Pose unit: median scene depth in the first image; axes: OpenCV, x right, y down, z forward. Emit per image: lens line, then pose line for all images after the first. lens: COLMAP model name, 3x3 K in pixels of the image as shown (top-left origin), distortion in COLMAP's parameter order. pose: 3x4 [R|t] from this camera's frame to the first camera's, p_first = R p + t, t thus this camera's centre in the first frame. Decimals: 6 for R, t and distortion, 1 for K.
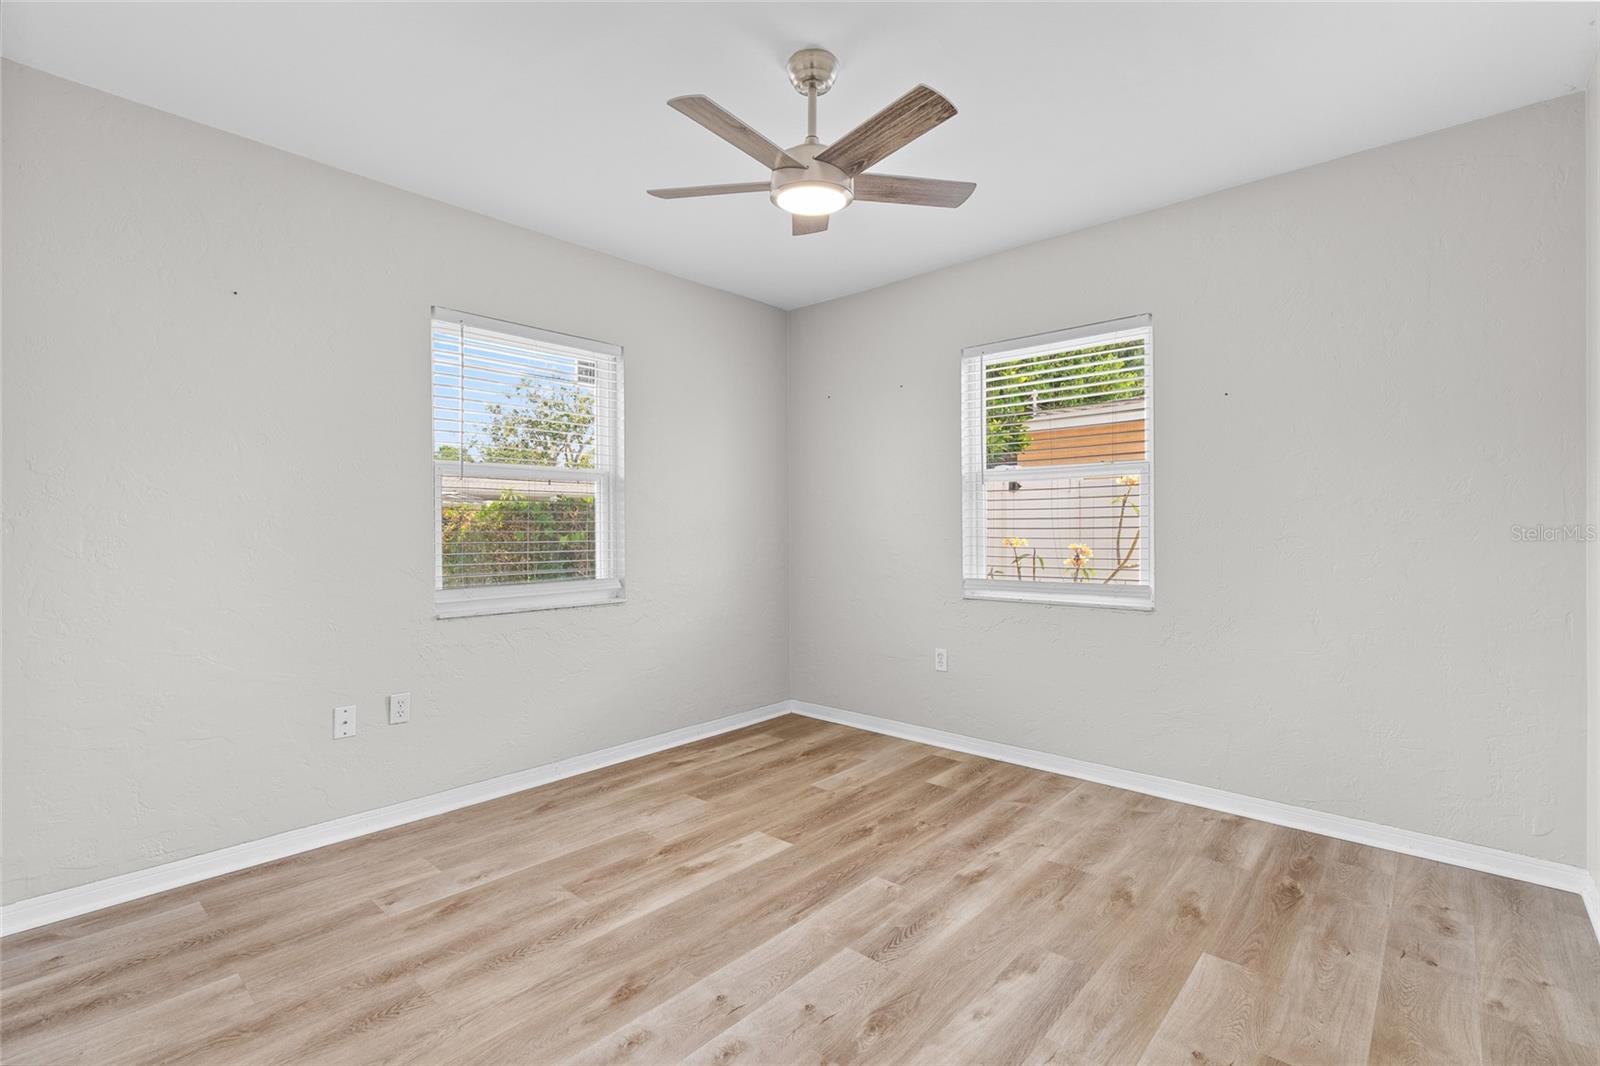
lens RADIAL K [[740.5, 0, 822.2], [0, 740.5, 533.1], [0, 0, 1]] dist [0.000000, 0.000446]
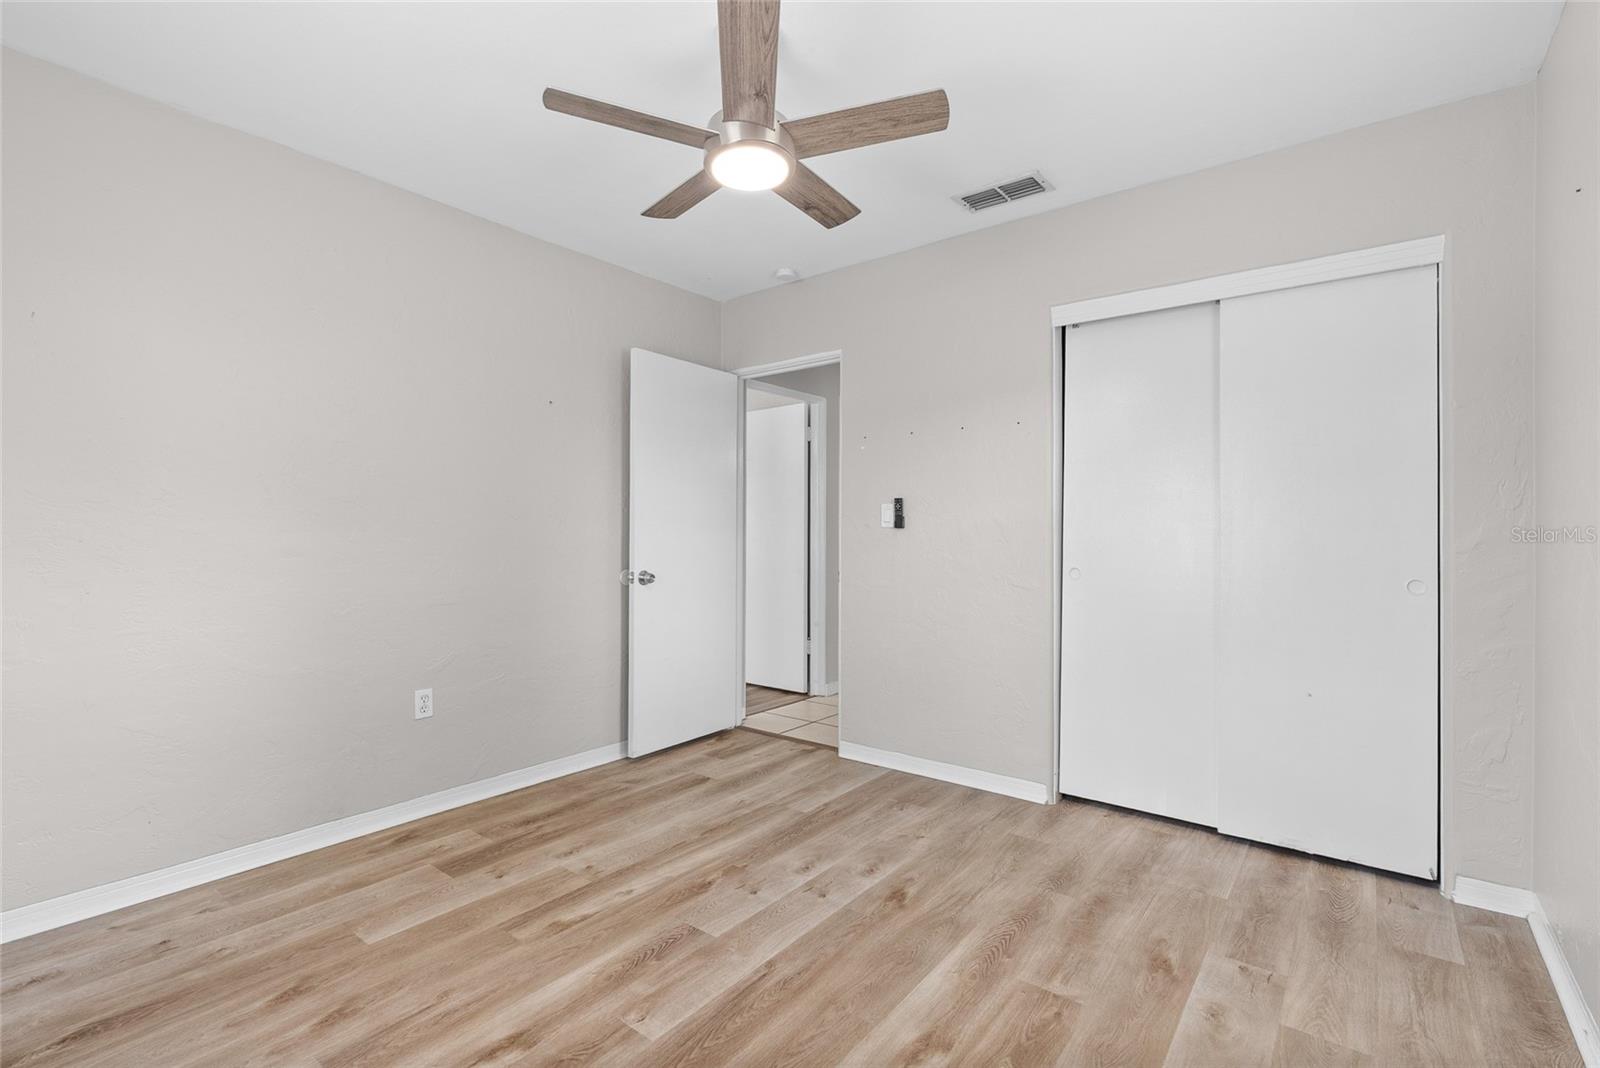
lens RADIAL K [[740.5, 0, 822.2], [0, 740.5, 534.1], [0, 0, 1]] dist [0.000000, 0.000446]
pose [[-0.997817, 0.001413, -0.066032, -0.045049], [0.000976, 0.999977, 0.006658, -0.009522], [0.066040, 0.006579, -0.997795, 1.977092]]
